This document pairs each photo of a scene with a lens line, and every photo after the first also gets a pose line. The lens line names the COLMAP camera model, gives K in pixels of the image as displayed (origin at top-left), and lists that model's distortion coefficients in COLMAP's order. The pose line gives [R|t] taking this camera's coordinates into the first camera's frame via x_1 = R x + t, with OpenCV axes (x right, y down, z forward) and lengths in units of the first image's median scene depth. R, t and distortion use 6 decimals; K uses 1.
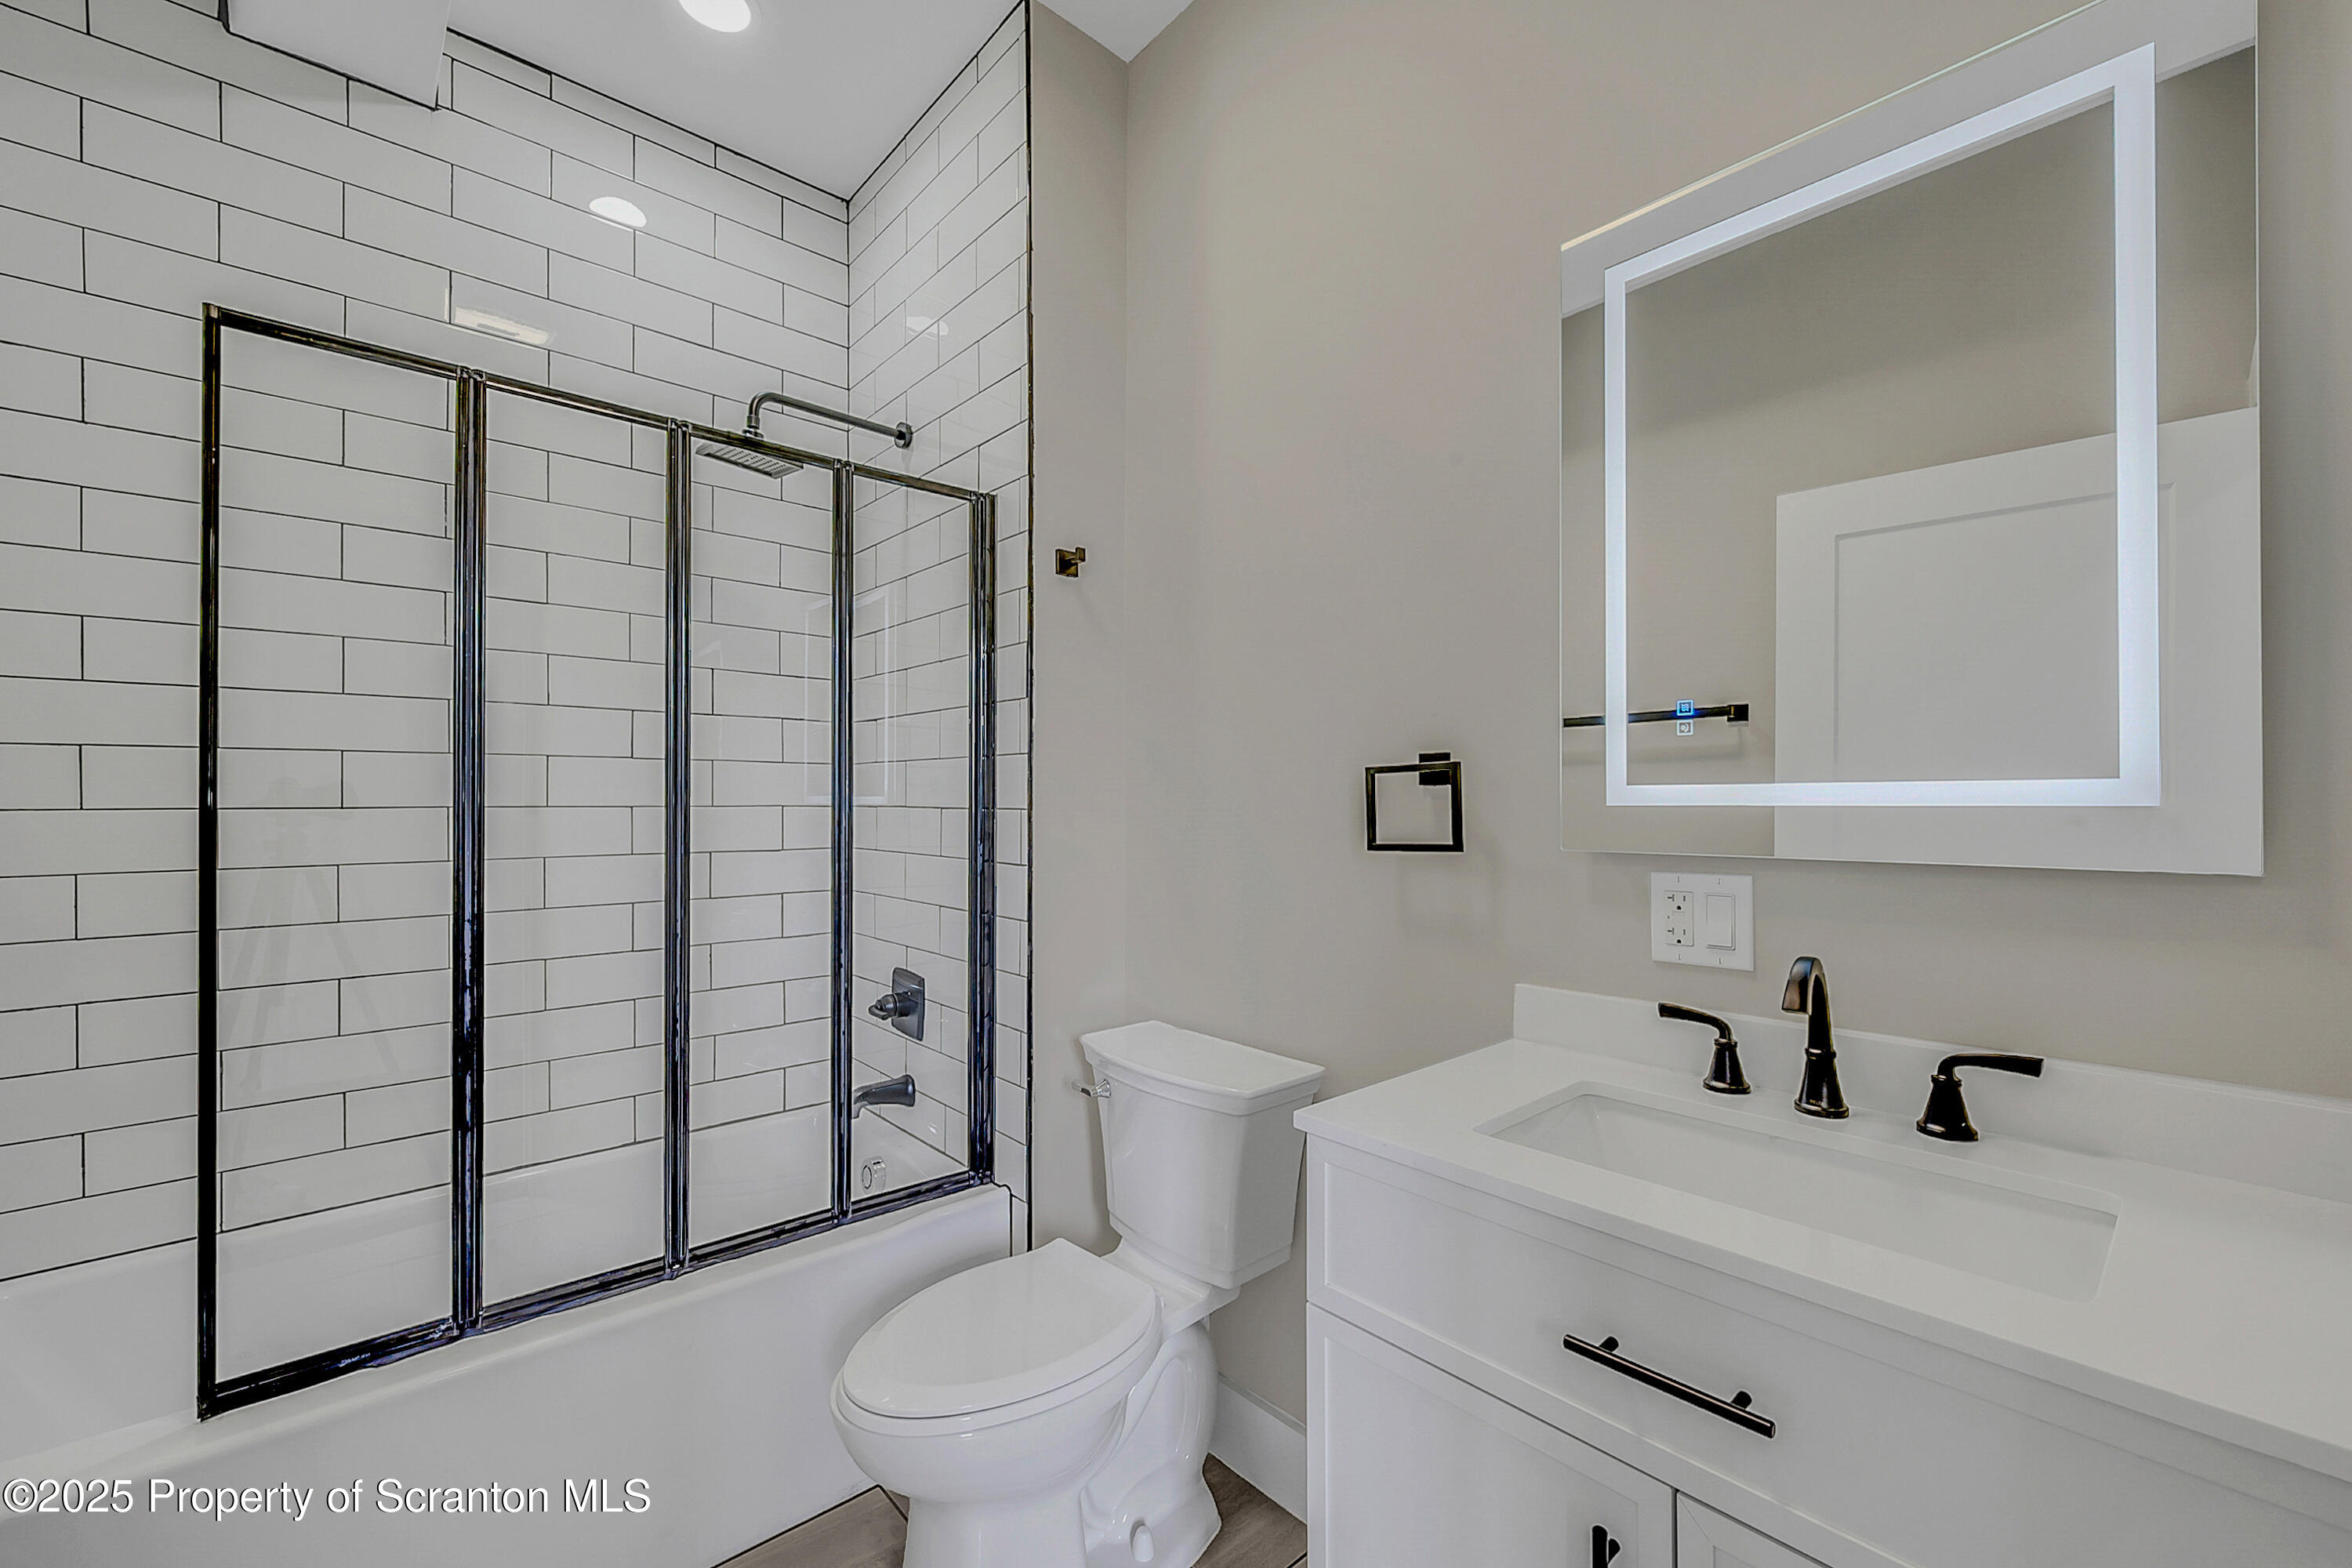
lens RADIAL K [[930.7, 0, 1196.8], [0, 930.7, 802.5], [0, 0, 1]] dist [0.000520, 0.000021]
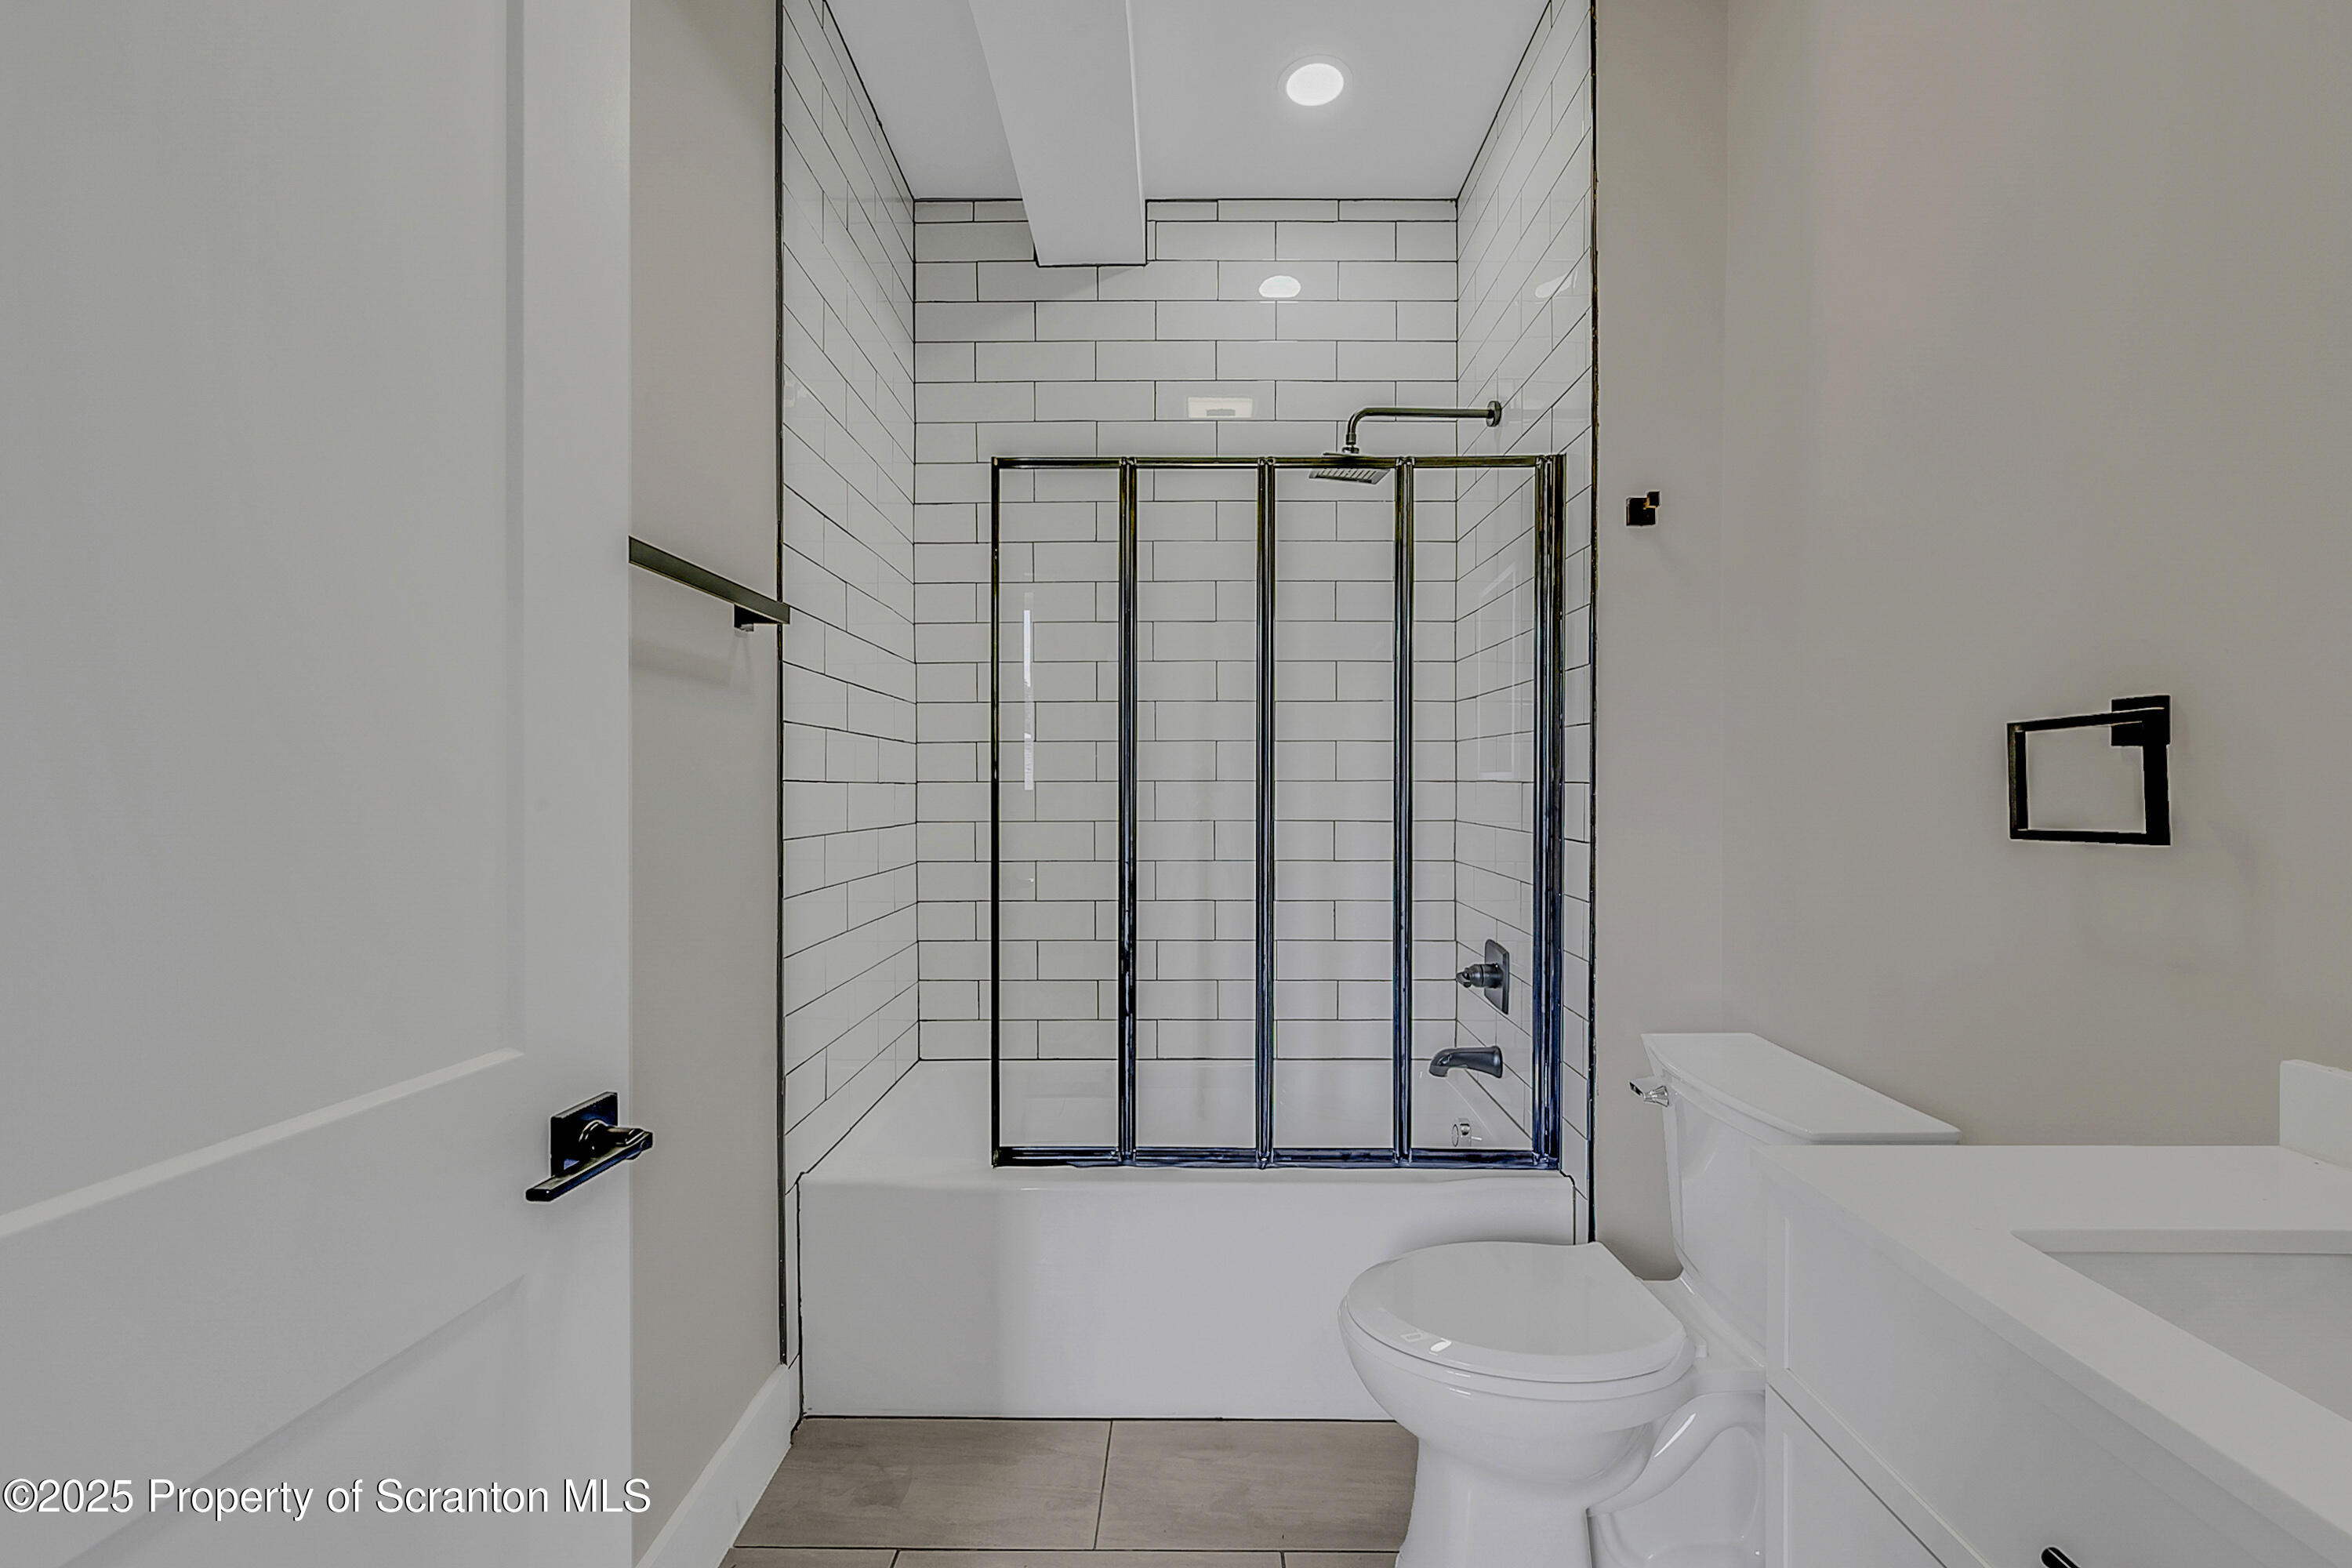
lens RADIAL K [[920.4, 0, 1181.9], [0, 920.4, 795.6], [0, 0, 1]] dist [0.000257, 0.000110]
pose [[0.747337, 0.009679, -0.664374, 0.123814], [0.000592, 0.999884, 0.015232, 0.005147], [0.664445, -0.011776, 0.747245, 0.031884]]
